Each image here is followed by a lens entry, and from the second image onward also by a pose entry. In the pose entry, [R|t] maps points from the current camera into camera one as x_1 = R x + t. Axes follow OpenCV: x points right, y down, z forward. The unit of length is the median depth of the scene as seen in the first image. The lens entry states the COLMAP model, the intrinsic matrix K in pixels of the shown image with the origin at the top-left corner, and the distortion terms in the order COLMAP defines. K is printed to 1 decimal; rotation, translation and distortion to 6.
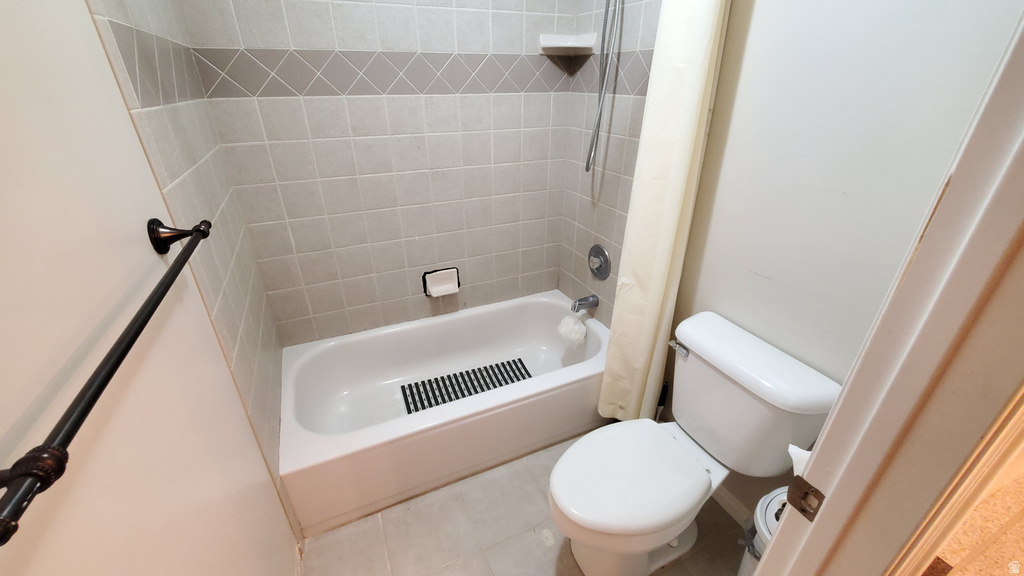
lens RADIAL K [[404.9, 0, 507.5], [0, 404.9, 287.2], [0, 0, 1]] dist [0.002573, -0.001258]
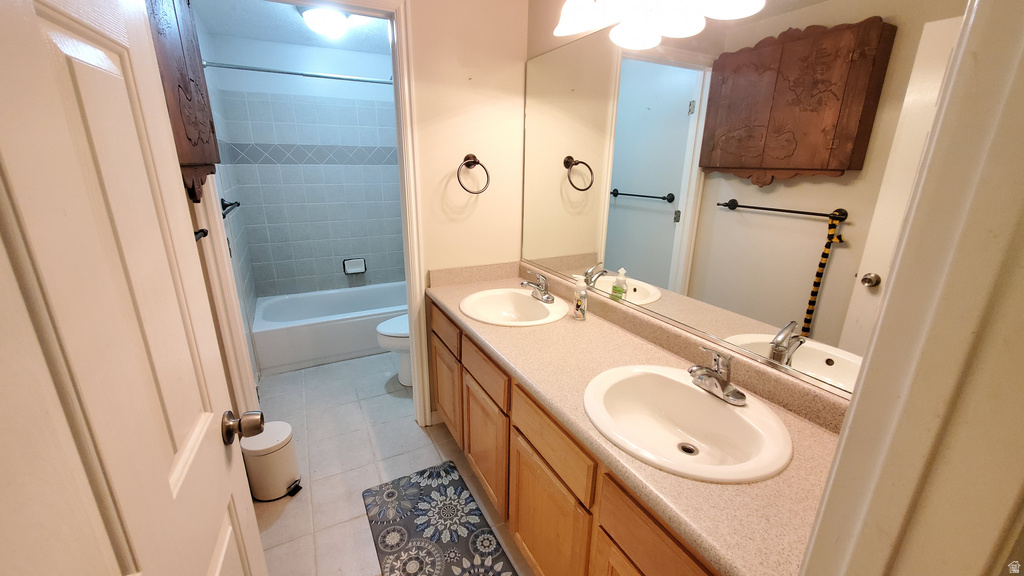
lens RADIAL K [[404.9, 0, 513.0], [0, 404.9, 288.8], [0, 0, 1]] dist [0.002573, -0.001258]
pose [[0.998616, 0.002200, 0.052552, 0.540780], [0.006302, 0.986922, -0.161073, 0.466963], [-0.052219, 0.161181, 0.985542, -0.939701]]
